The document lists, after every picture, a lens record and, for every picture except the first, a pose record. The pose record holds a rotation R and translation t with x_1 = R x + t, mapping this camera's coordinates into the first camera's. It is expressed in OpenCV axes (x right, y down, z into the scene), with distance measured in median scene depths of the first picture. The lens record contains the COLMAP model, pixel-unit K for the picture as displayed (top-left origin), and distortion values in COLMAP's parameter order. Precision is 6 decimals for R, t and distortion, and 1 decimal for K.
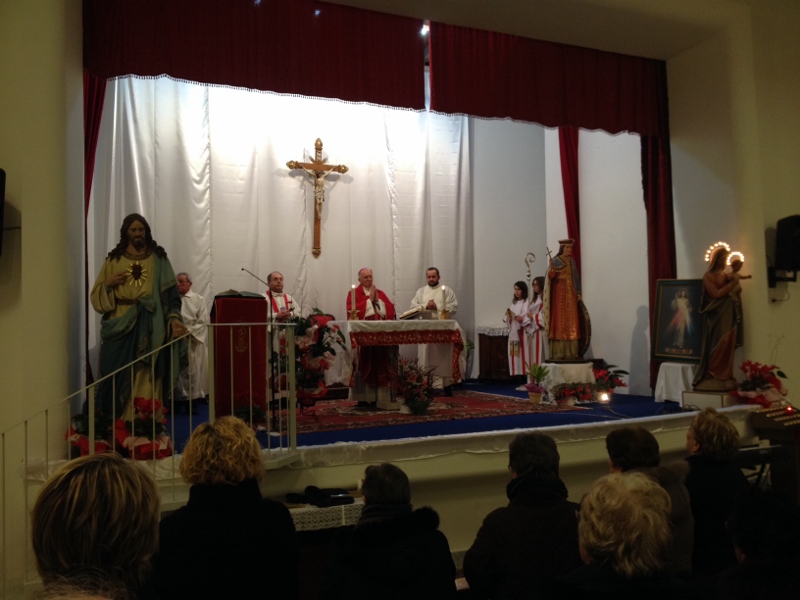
lens RADIAL K [[724.6, 0, 394.6], [0, 724.6, 302.2], [0, 0, 1]] dist [0.122573, -0.289015]
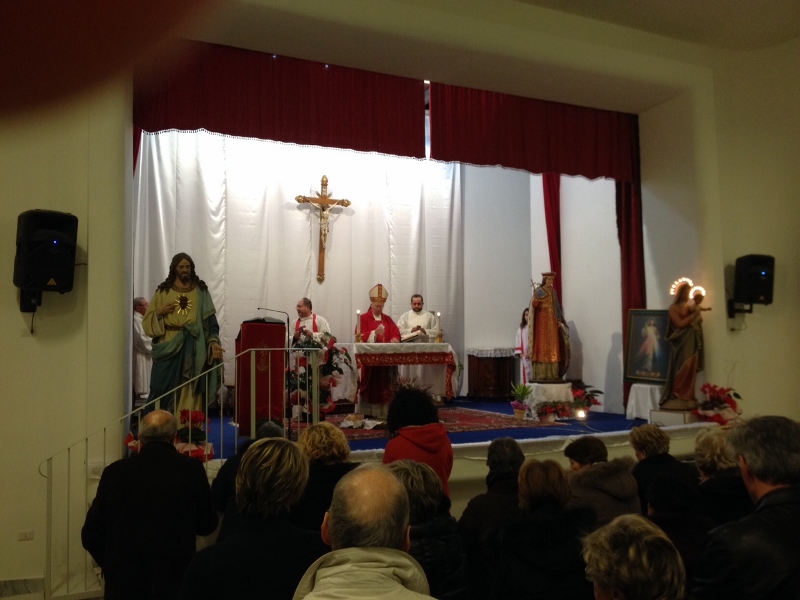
lens RADIAL K [[724.6, 0, 394.6], [0, 724.6, 302.2], [0, 0, 1]] dist [0.122573, -0.289015]
pose [[0.999697, 0.013018, 0.020912, -0.023989], [-0.012534, 0.999654, -0.023111, -0.012080], [-0.021206, 0.022842, 0.999514, -0.113830]]
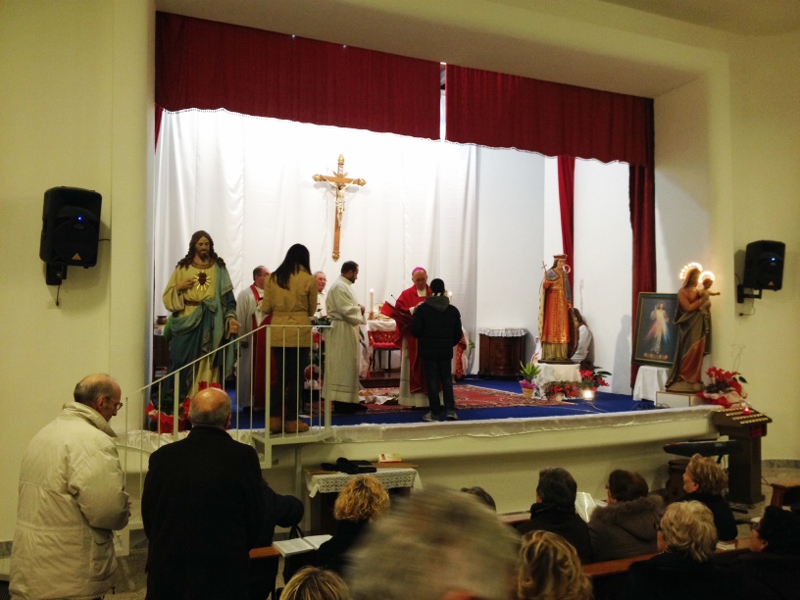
lens RADIAL K [[721.7, 0, 395.4], [0, 721.7, 302.3], [0, 0, 1]] dist [0.120360, -0.278879]
pose [[0.999501, 0.031581, 0.001022, -0.019785], [-0.031589, 0.999460, 0.009007, -0.014731], [-0.000737, -0.009035, 0.999959, -0.132922]]
